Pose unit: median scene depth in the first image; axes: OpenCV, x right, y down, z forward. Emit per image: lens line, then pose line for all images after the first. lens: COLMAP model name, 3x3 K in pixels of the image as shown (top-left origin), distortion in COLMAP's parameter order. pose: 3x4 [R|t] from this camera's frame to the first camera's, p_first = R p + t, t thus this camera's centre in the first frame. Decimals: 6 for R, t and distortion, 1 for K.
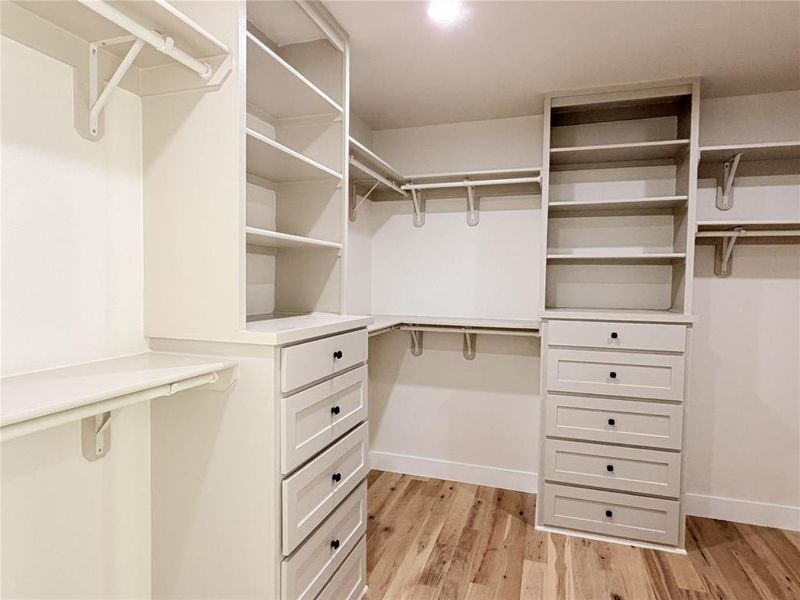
lens RADIAL K [[469.8, 0, 396.9], [0, 469.8, 301.3], [0, 0, 1]] dist [0.002691, 0.002916]
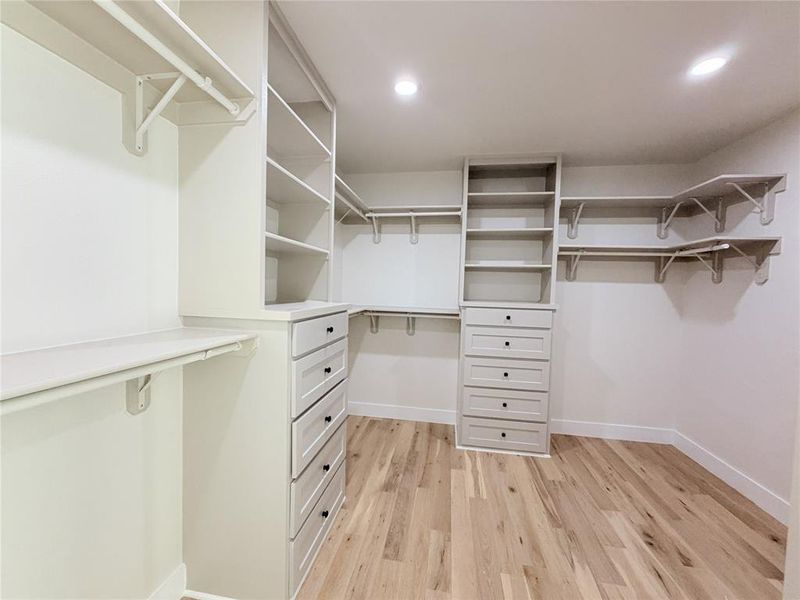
lens RADIAL K [[320.9, 0, 400.7], [0, 320.9, 299.5], [0, 0, 1]] dist [0.003268, 0.000625]
pose [[0.987734, 0.007900, 0.155947, -0.047045], [-0.008308, 0.999964, 0.001964, 0.015066], [-0.155926, -0.003235, 0.987763, 0.027780]]
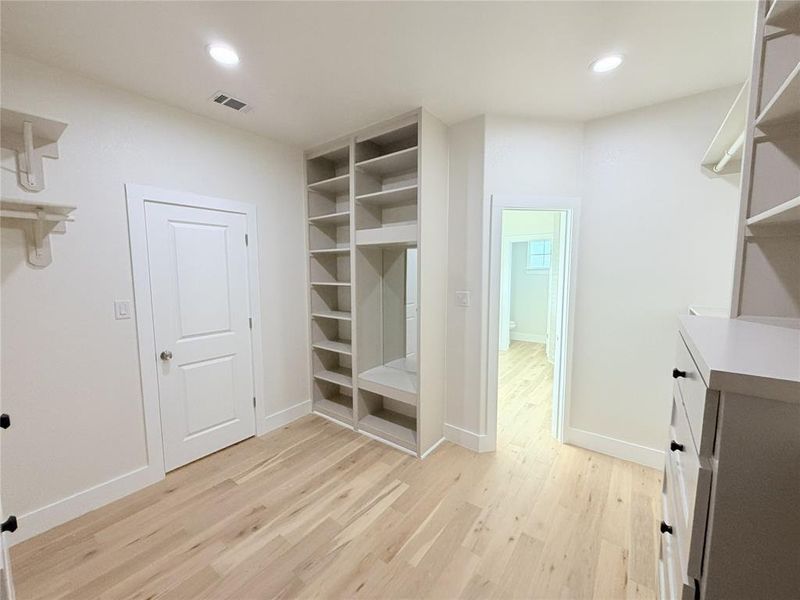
lens RADIAL K [[320.9, 0, 396.1], [0, 320.9, 298.8], [0, 0, 1]] dist [0.003268, 0.000625]
pose [[-0.938977, -0.041115, 0.341513, 0.091461], [0.008366, 0.989808, 0.142165, -0.060265], [-0.343877, 0.136347, -0.929063, 1.152147]]
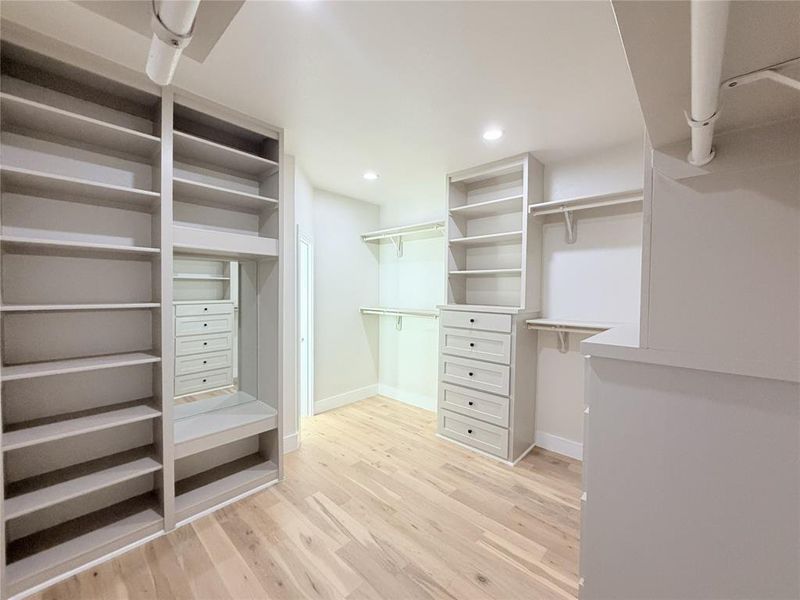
lens RADIAL K [[320.9, 0, 395.6], [0, 320.9, 299.5], [0, 0, 1]] dist [0.003268, 0.000625]
pose [[-0.426762, 0.005027, -0.904350, 1.053257], [-0.055460, 0.997957, 0.031719, -0.016328], [0.902662, 0.063692, -0.425611, 0.948194]]
